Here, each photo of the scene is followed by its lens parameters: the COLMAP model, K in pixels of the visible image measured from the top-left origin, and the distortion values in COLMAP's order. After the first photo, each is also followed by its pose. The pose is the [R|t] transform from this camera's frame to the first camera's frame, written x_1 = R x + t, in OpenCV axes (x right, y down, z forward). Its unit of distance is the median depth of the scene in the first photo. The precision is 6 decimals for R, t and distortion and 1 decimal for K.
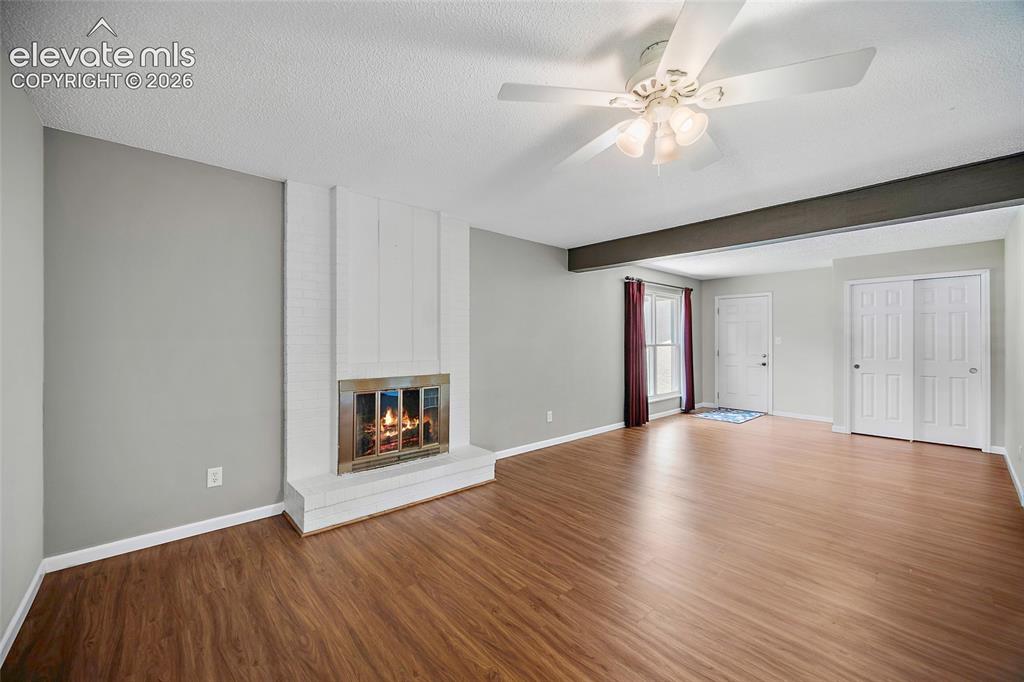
lens RADIAL K [[401.8, 0, 514.7], [0, 401.8, 332.9], [0, 0, 1]] dist [-0.001406, -0.000055]
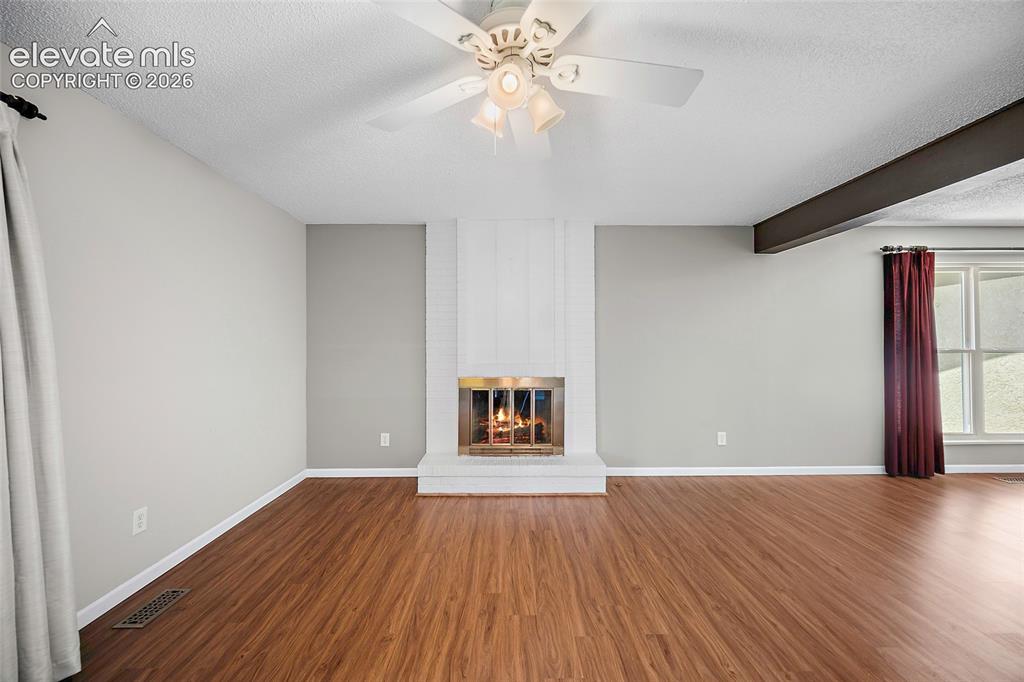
lens RADIAL K [[401.8, 0, 514.6], [0, 401.8, 341.6], [0, 0, 1]] dist [-0.001406, -0.000055]
pose [[0.751703, -0.008513, -0.659447, 0.448968], [0.016225, 0.999853, 0.005587, 0.002812], [0.659302, -0.014900, 0.751731, 0.180272]]
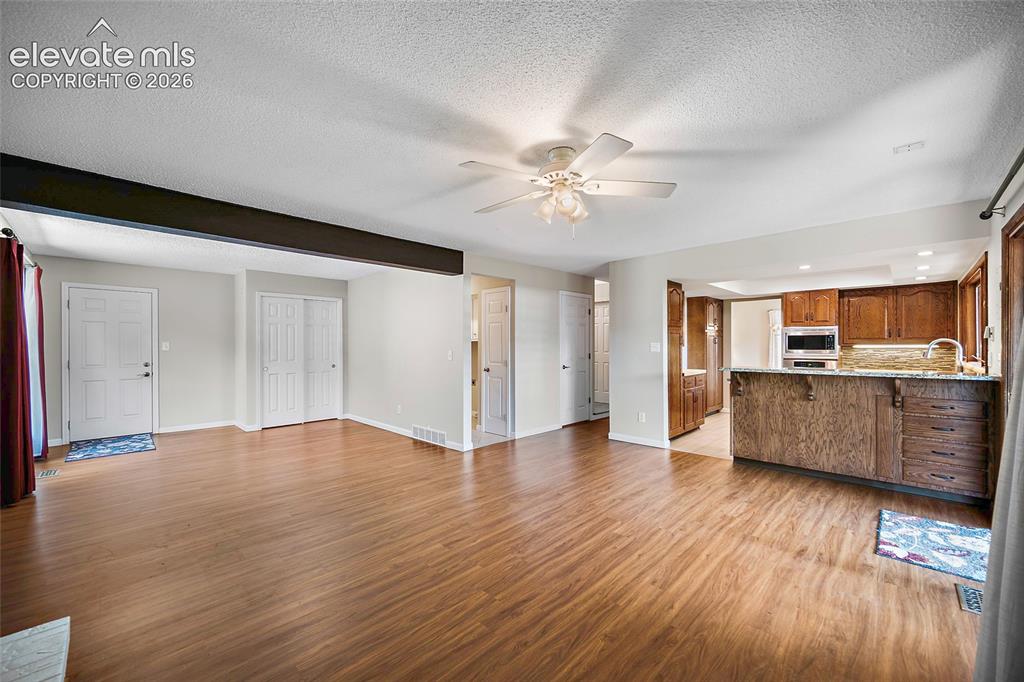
lens RADIAL K [[401.8, 0, 516.7], [0, 401.8, 342.7], [0, 0, 1]] dist [-0.001406, -0.000055]
pose [[-0.064229, 0.006311, 0.997915, -0.545631], [-0.016652, 0.999834, -0.007395, 0.010809], [-0.997796, -0.017092, -0.064113, 0.620239]]
